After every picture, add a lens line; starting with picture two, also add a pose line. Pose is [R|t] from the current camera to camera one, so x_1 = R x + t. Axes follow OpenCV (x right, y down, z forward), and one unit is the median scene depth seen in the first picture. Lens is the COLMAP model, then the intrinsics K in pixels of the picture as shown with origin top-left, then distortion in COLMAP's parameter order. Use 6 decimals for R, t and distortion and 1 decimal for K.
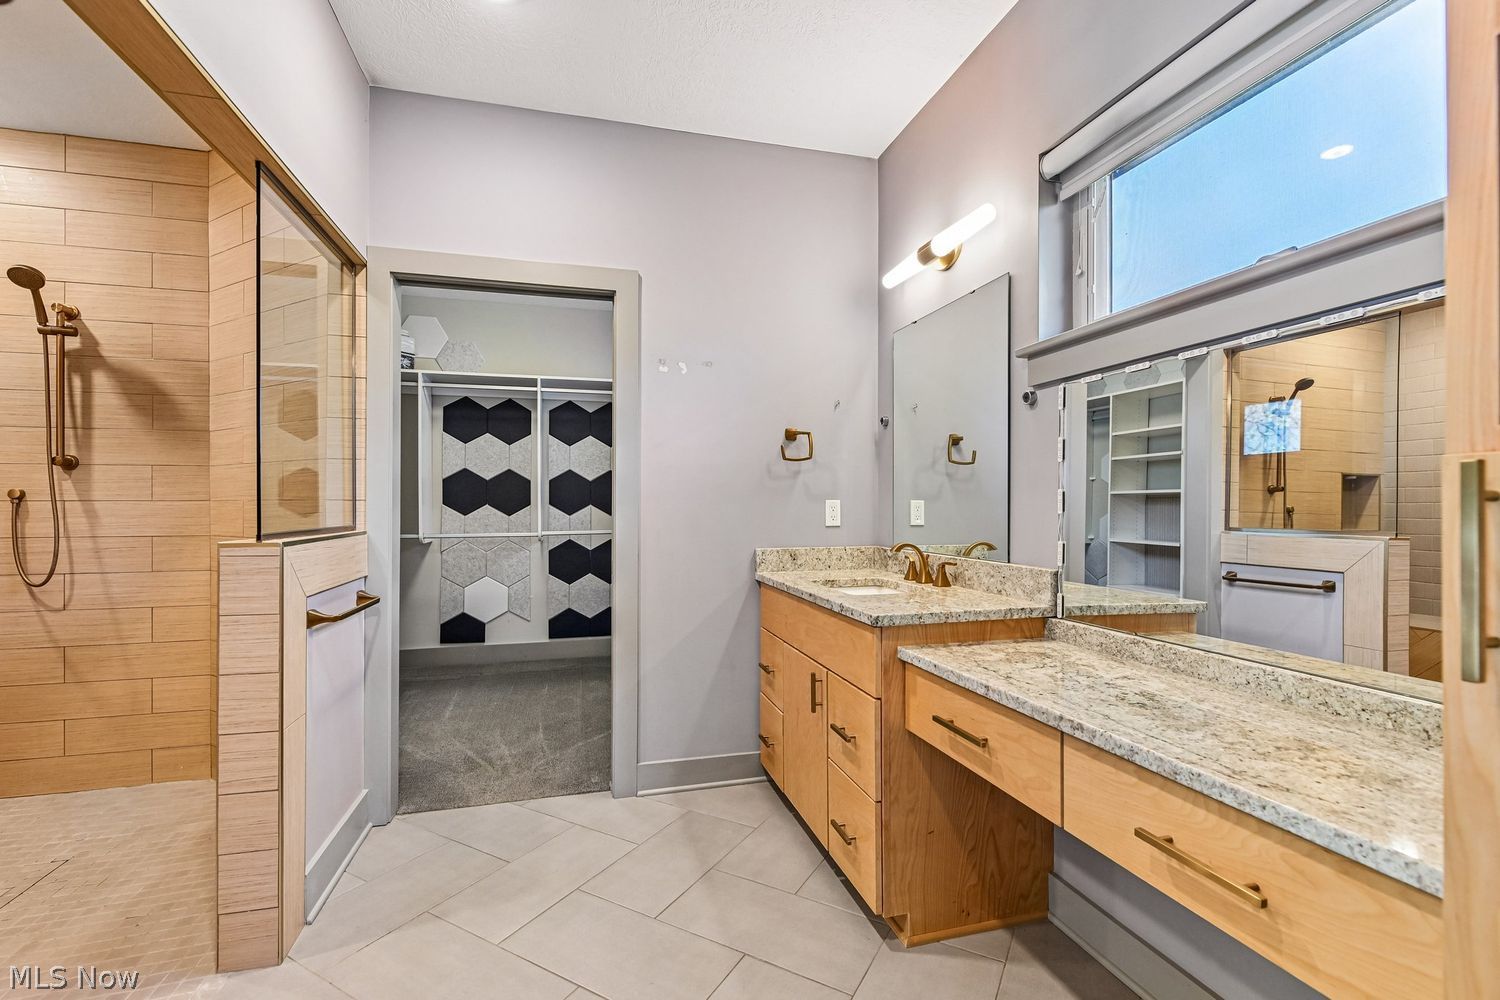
lens RADIAL K [[658.4, 0, 747.9], [0, 658.4, 509.3], [0, 0, 1]] dist [0.000197, -0.002853]
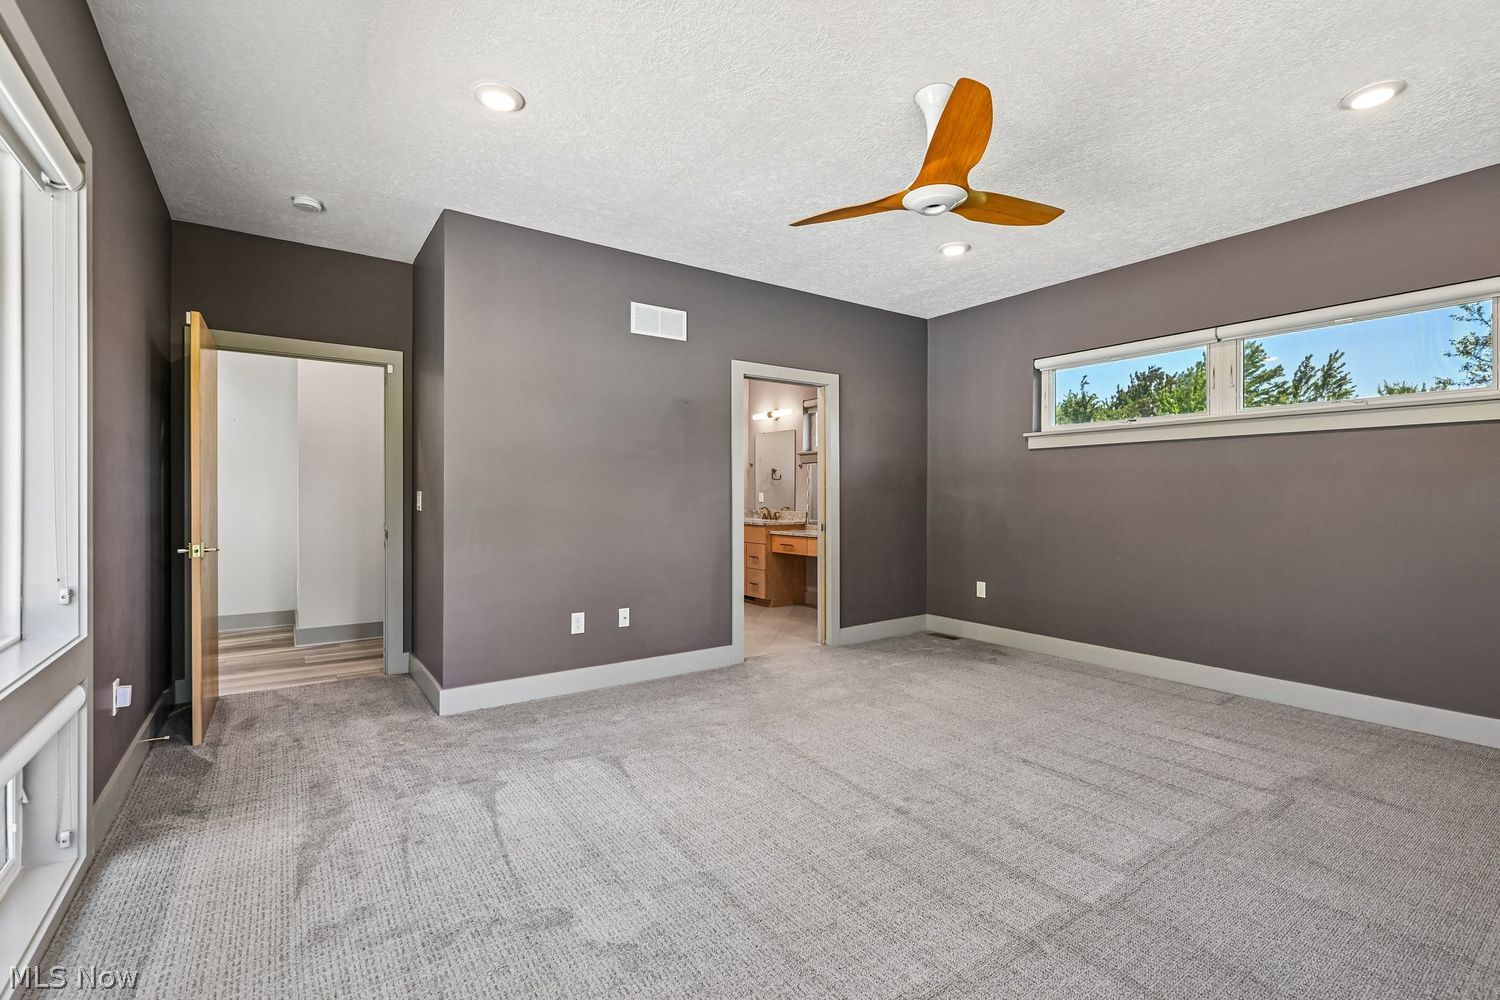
lens RADIAL K [[658.4, 0, 751.0], [0, 658.4, 497.5], [0, 0, 1]] dist [0.000197, -0.002853]
pose [[0.939583, -0.000366, 0.342321, -1.102346], [-0.000308, 0.999998, 0.001914, 0.001414], [-0.342321, -0.001904, 0.939581, -2.389031]]
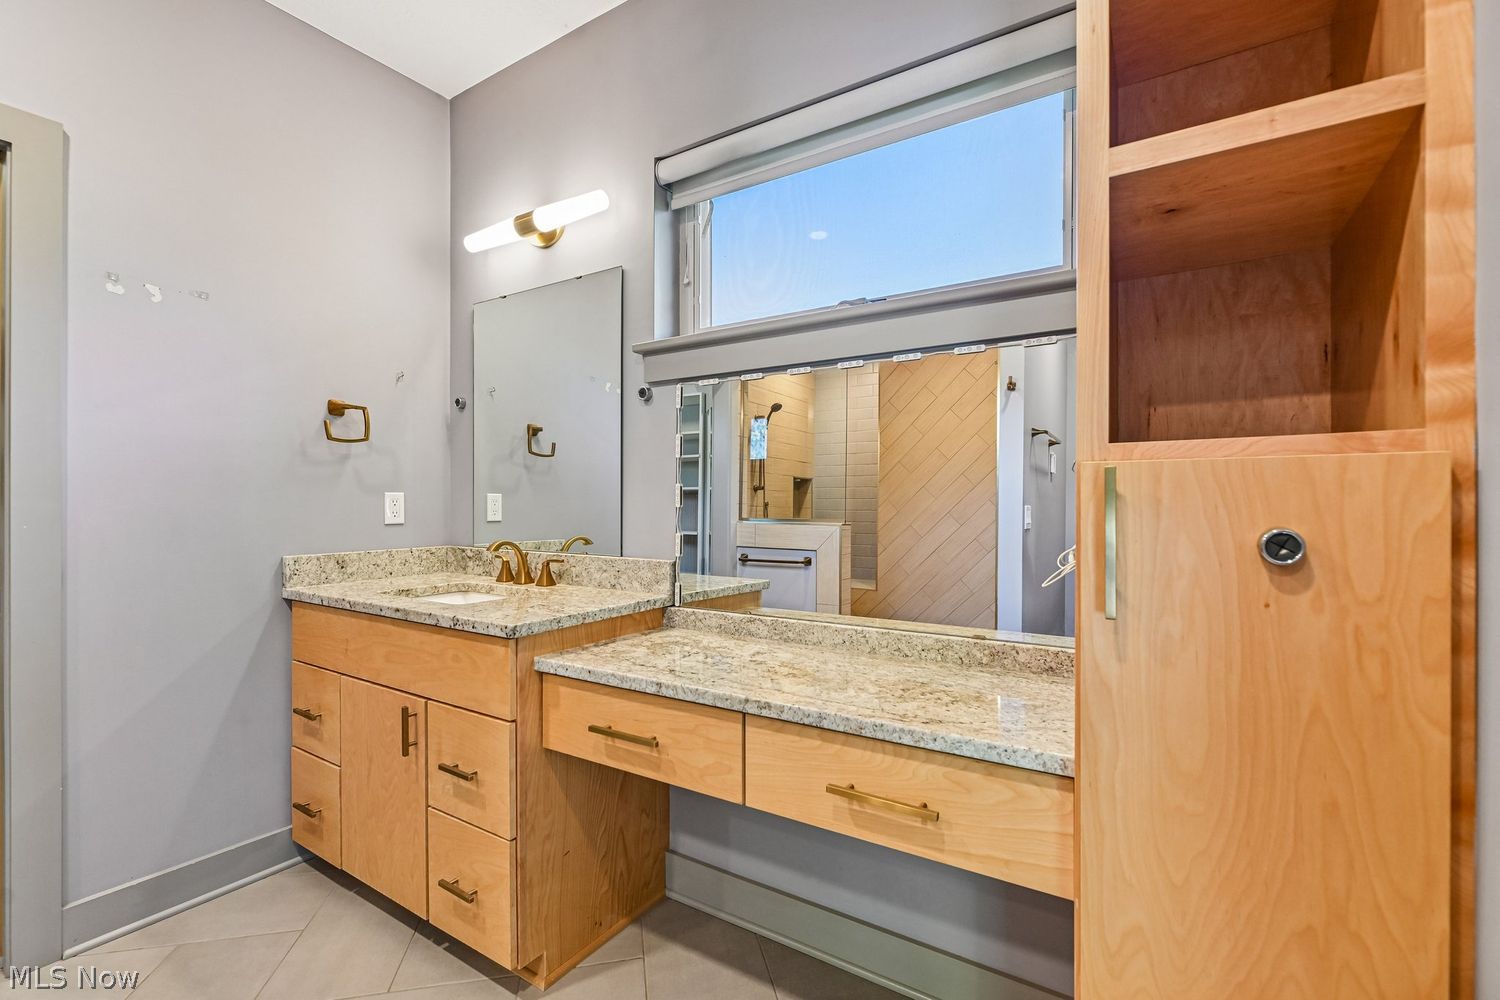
lens RADIAL K [[658.4, 0, 752.5], [0, 658.4, 506.1], [0, 0, 1]] dist [0.000197, -0.002853]
pose [[0.742437, -0.003043, 0.669909, -0.133493], [0.001381, 0.999995, 0.003012, 0.002240], [-0.669915, -0.001311, 0.742437, 0.130534]]
